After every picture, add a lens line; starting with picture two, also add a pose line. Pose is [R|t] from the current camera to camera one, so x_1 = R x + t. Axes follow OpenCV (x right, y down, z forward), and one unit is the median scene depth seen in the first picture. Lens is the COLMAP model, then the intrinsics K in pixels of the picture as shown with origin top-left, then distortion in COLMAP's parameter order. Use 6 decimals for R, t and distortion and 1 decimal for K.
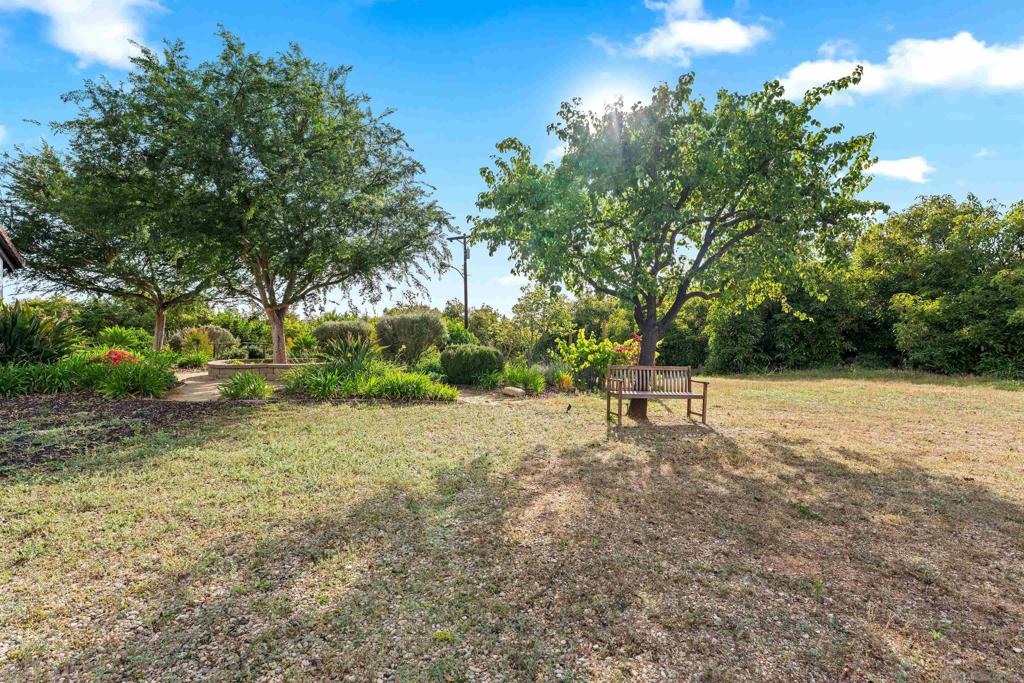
lens RADIAL K [[510.2, 0, 512.0], [0, 510.2, 341.5], [0, 0, 1]] dist [-0.002482, -0.000232]
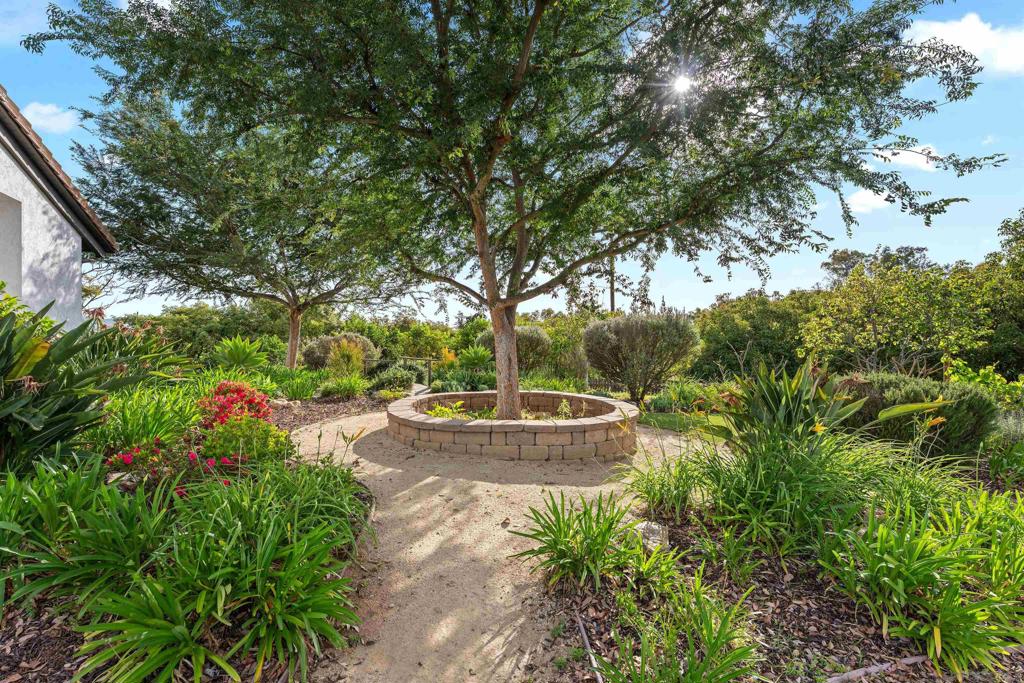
lens RADIAL K [[471.9, 0, 506.5], [0, 471.9, 340.8], [0, 0, 1]] dist [0.000847, 0.000051]
pose [[0.985030, -0.001175, -0.172377, -0.228100], [-0.000087, 0.999973, -0.007318, -0.014134], [0.172381, 0.007224, 0.985004, 0.317043]]
